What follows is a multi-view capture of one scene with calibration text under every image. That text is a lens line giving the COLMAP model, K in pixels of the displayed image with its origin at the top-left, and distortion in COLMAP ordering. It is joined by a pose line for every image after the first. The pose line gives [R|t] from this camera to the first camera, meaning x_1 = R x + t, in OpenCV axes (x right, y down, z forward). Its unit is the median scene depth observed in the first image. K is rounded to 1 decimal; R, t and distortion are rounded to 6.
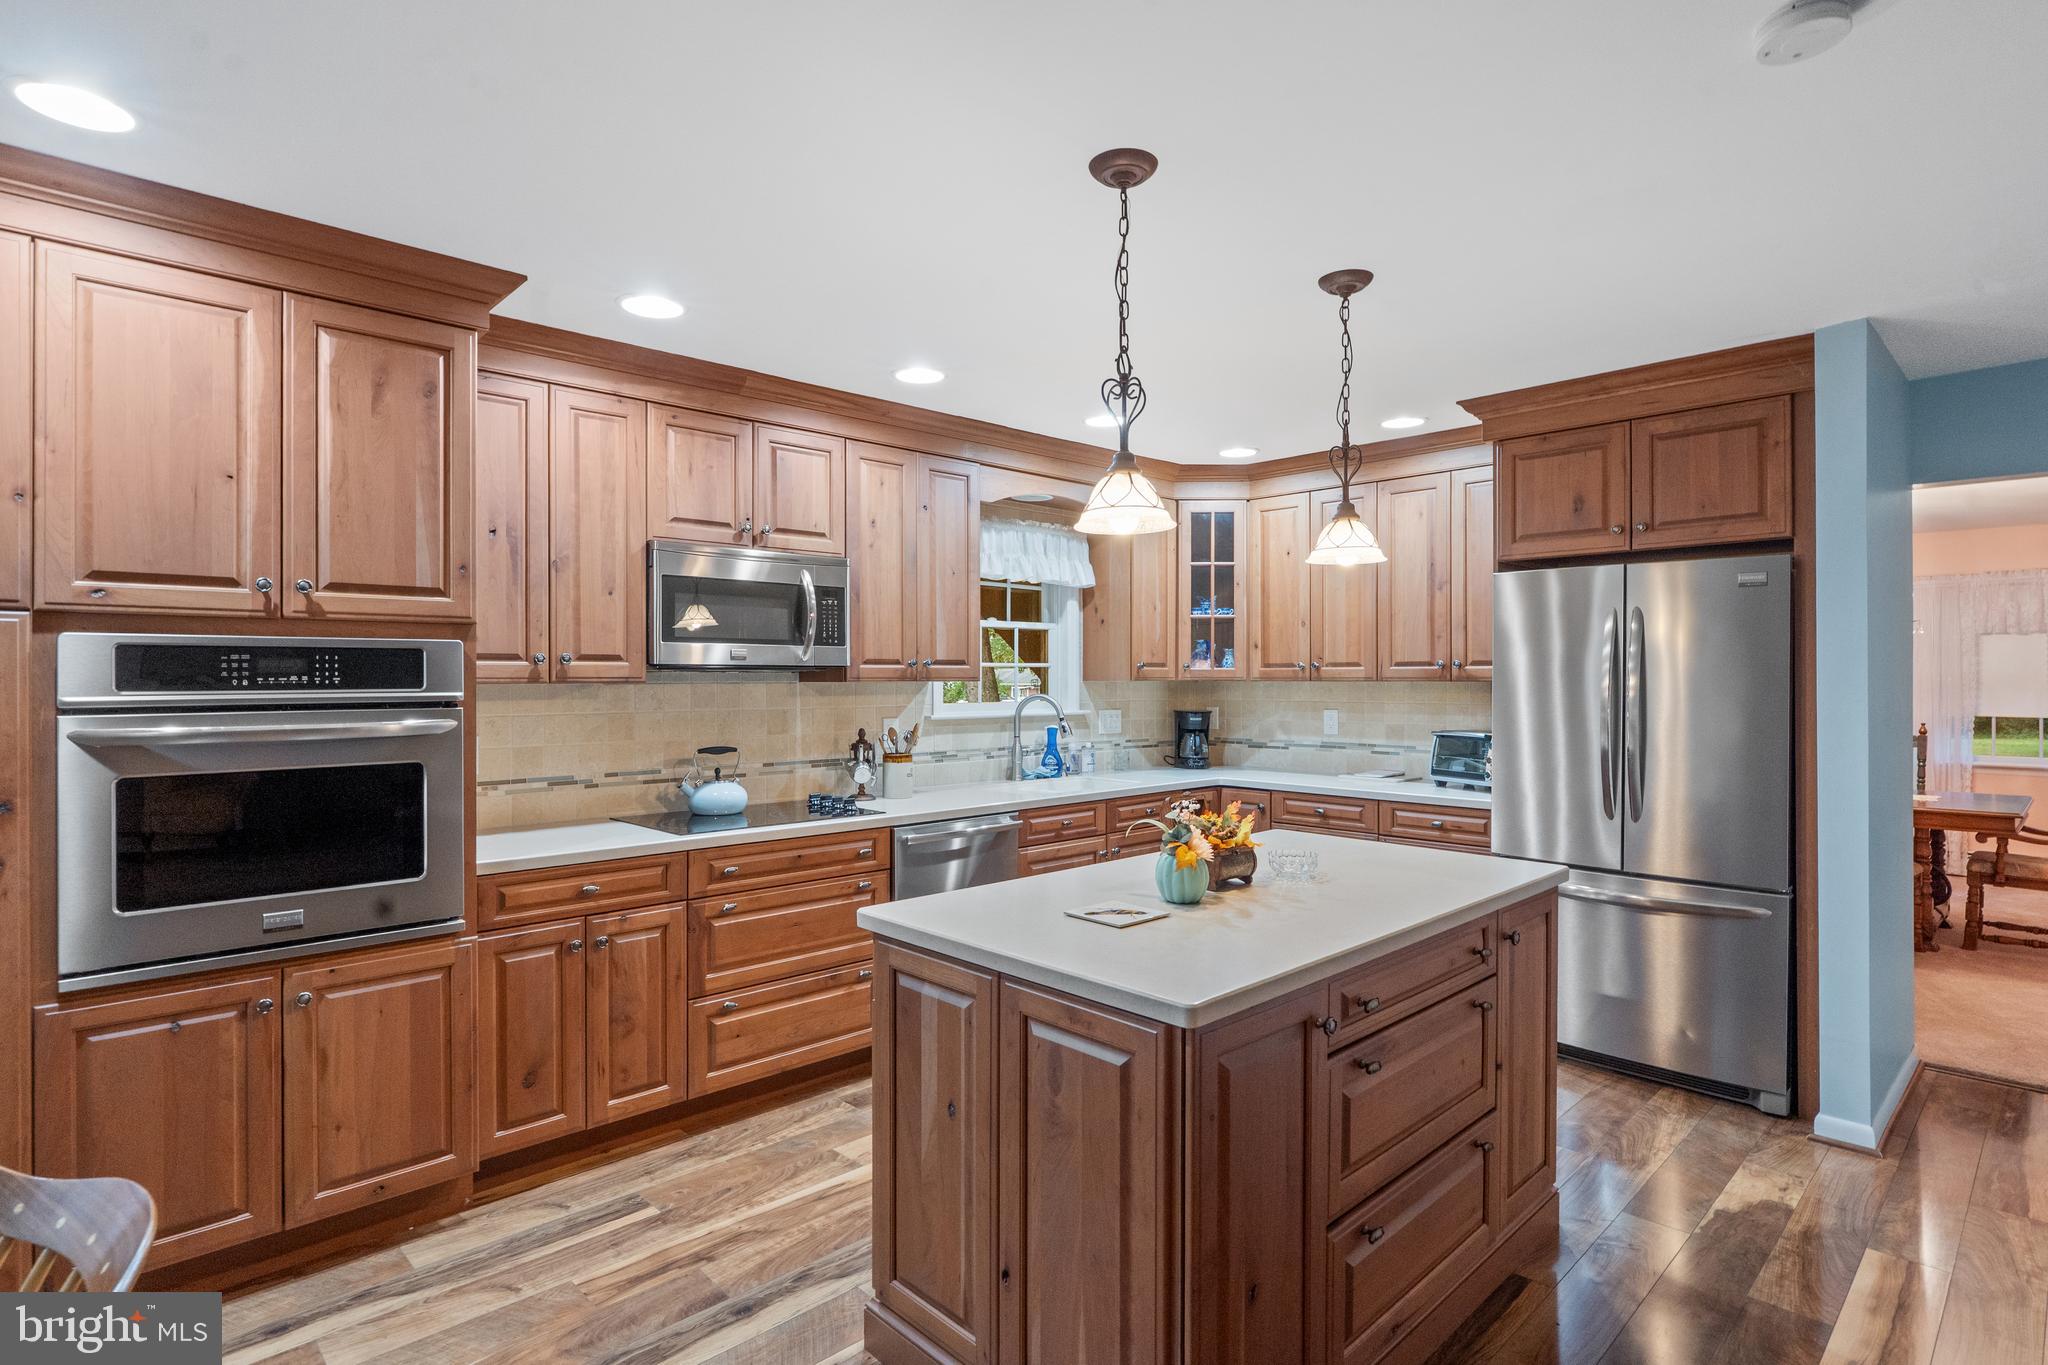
lens RADIAL K [[1041.6, 0, 1023.5], [0, 1041.6, 680.0], [0, 0, 1]] dist [-0.007485, 0.000862]
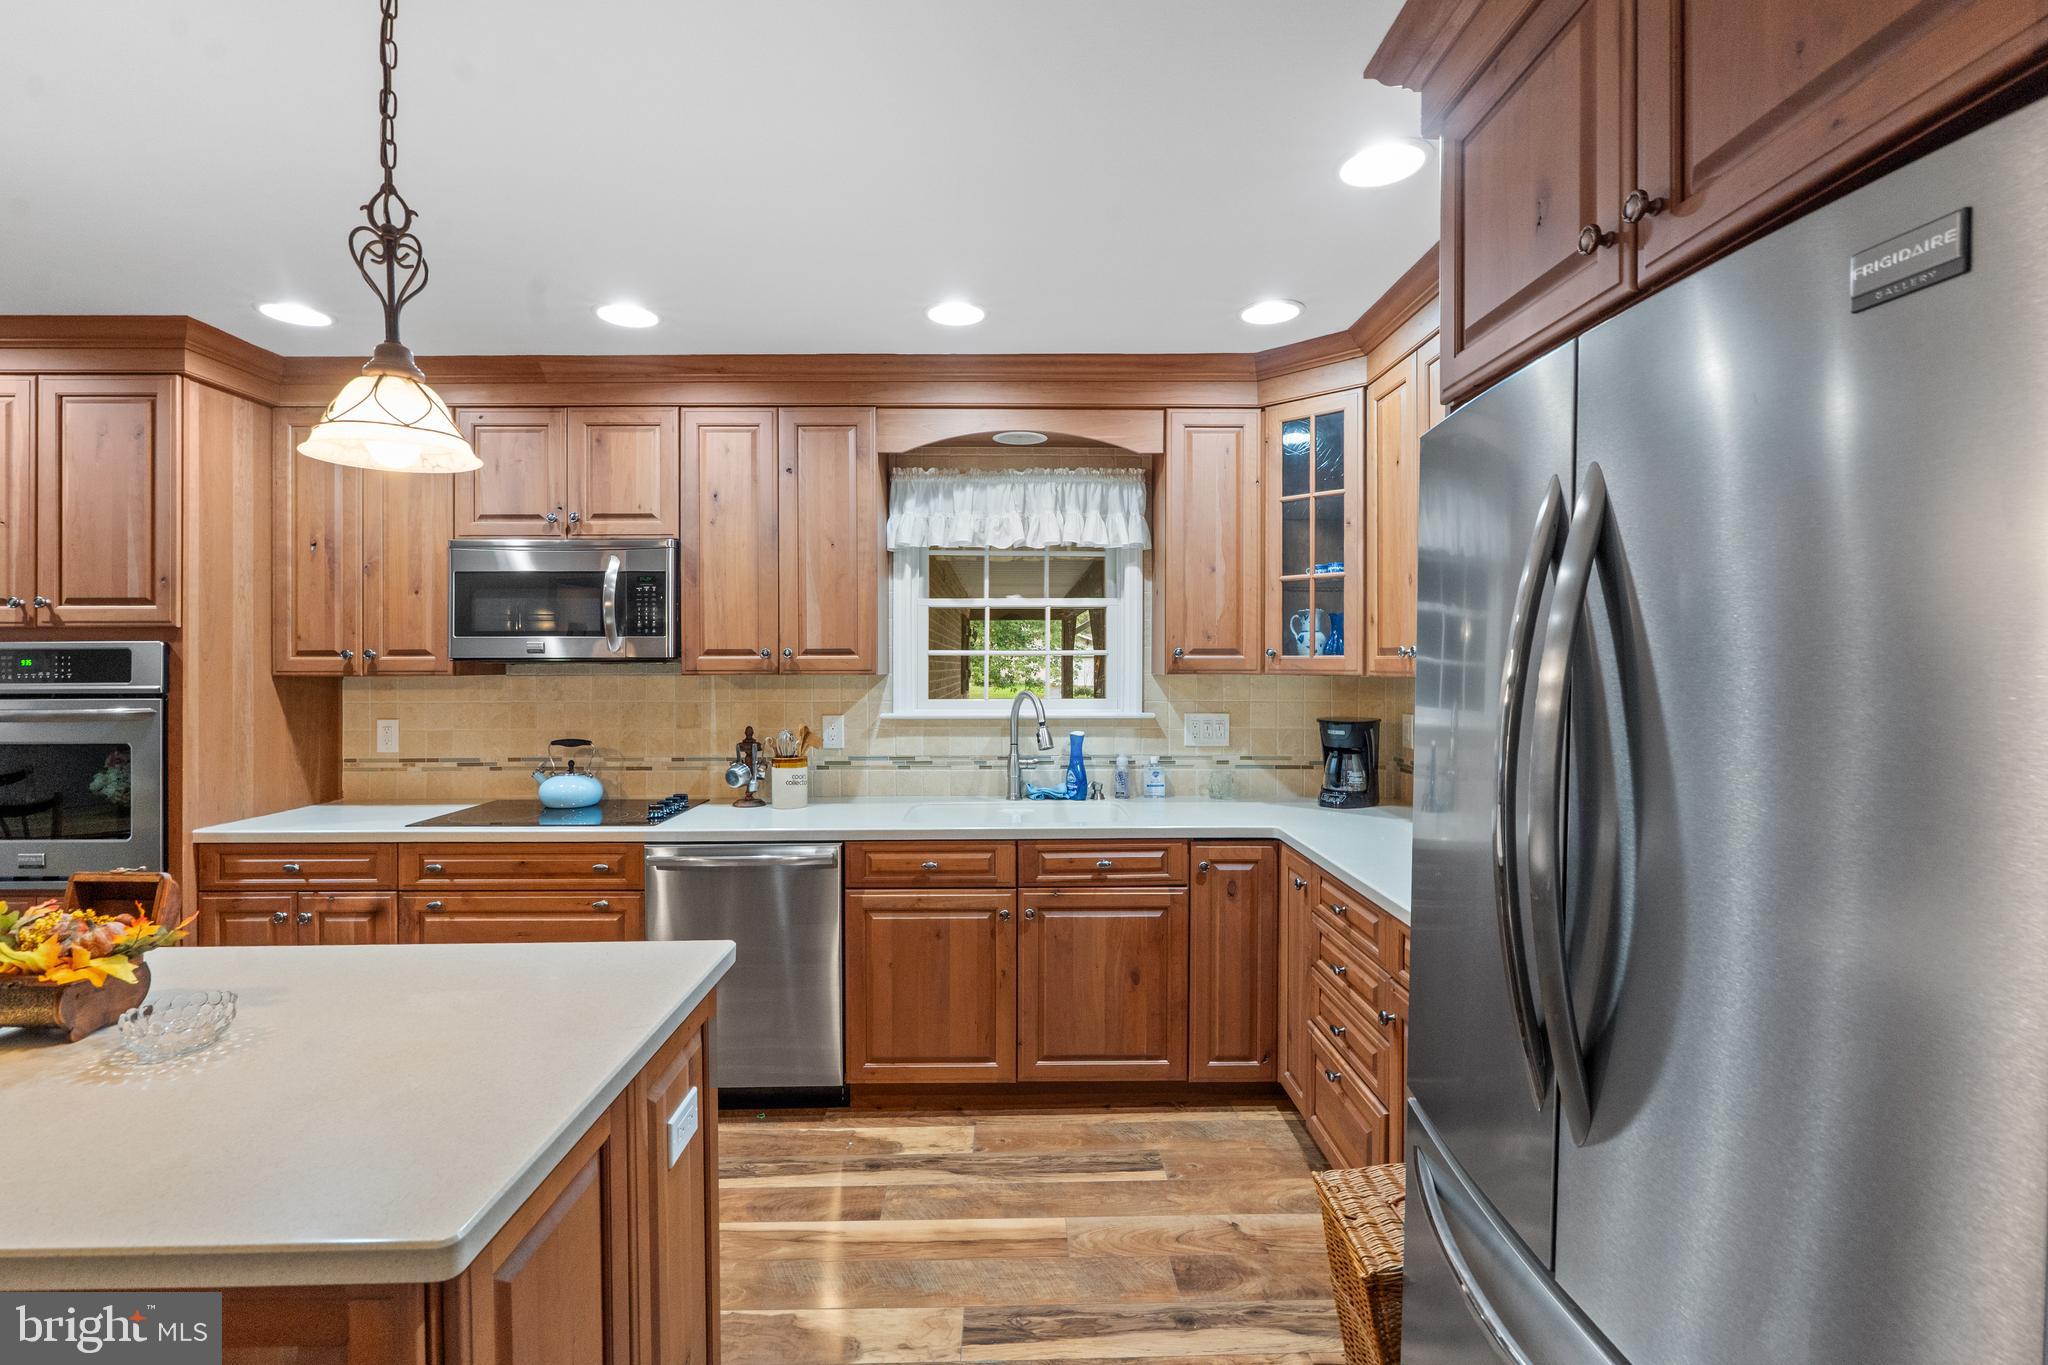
lens RADIAL K [[914.3, 0, 1026.9], [0, 914.3, 662.4], [0, 0, 1]] dist [-0.012236, 0.001890]
pose [[0.734648, 0.001310, -0.678448, 0.616699], [-0.000110, 0.999998, 0.001812, -0.011348], [0.678449, -0.001257, 0.734646, 0.646677]]
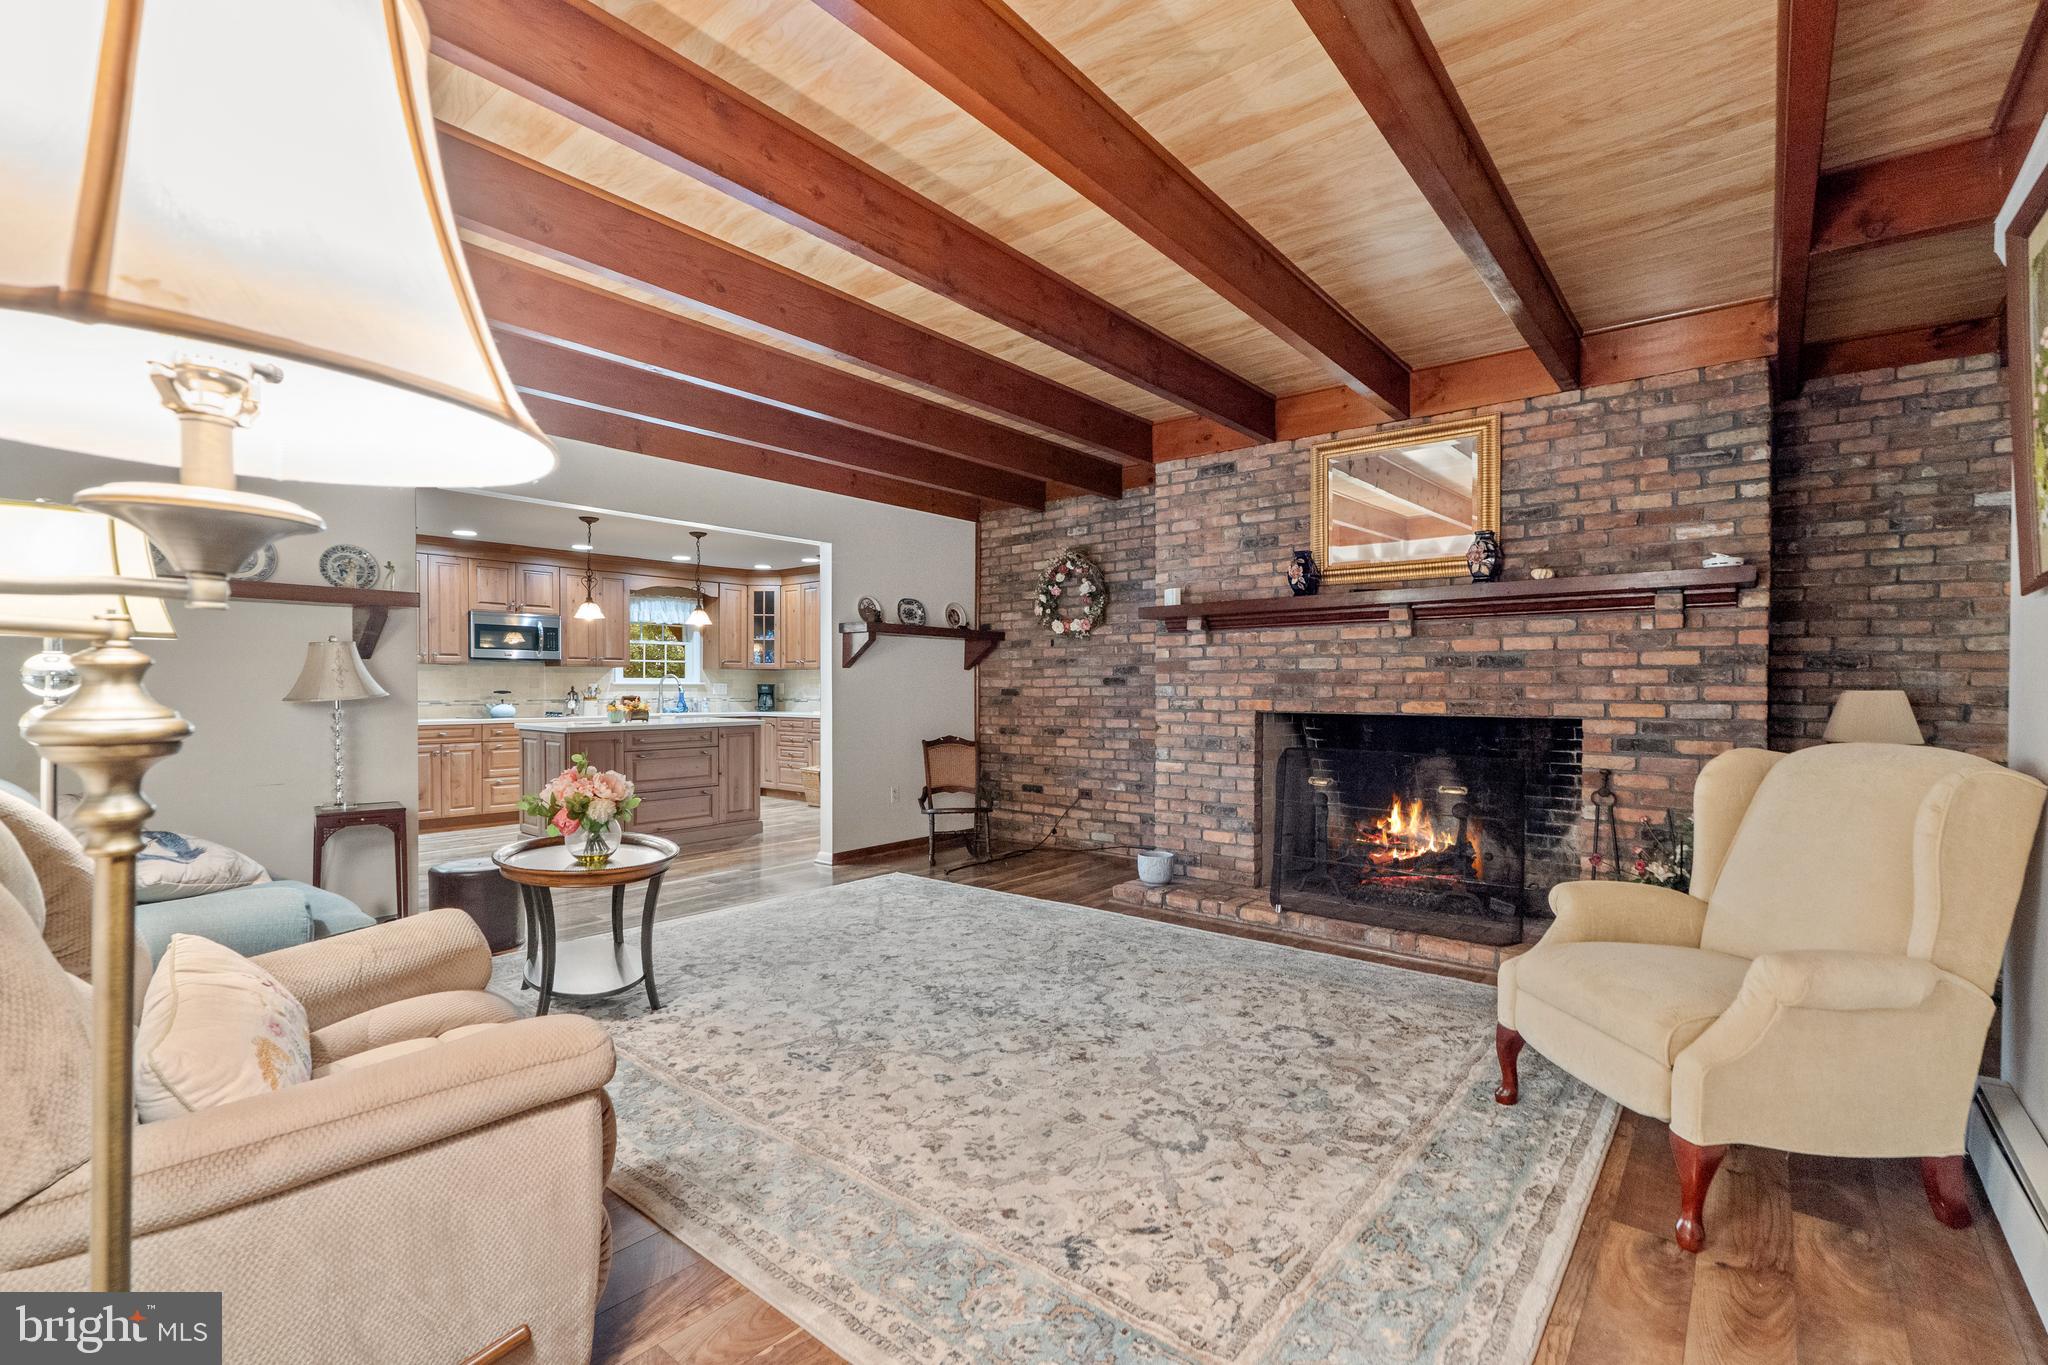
lens RADIAL K [[914.3, 0, 1023.1], [0, 914.3, 694.0], [0, 0, 1]] dist [-0.012236, 0.001890]
pose [[0.993485, -0.000873, 0.113964, 0.702353], [0.000485, 0.999994, 0.003433, 0.064476], [-0.113966, -0.003355, 0.993479, -1.326783]]
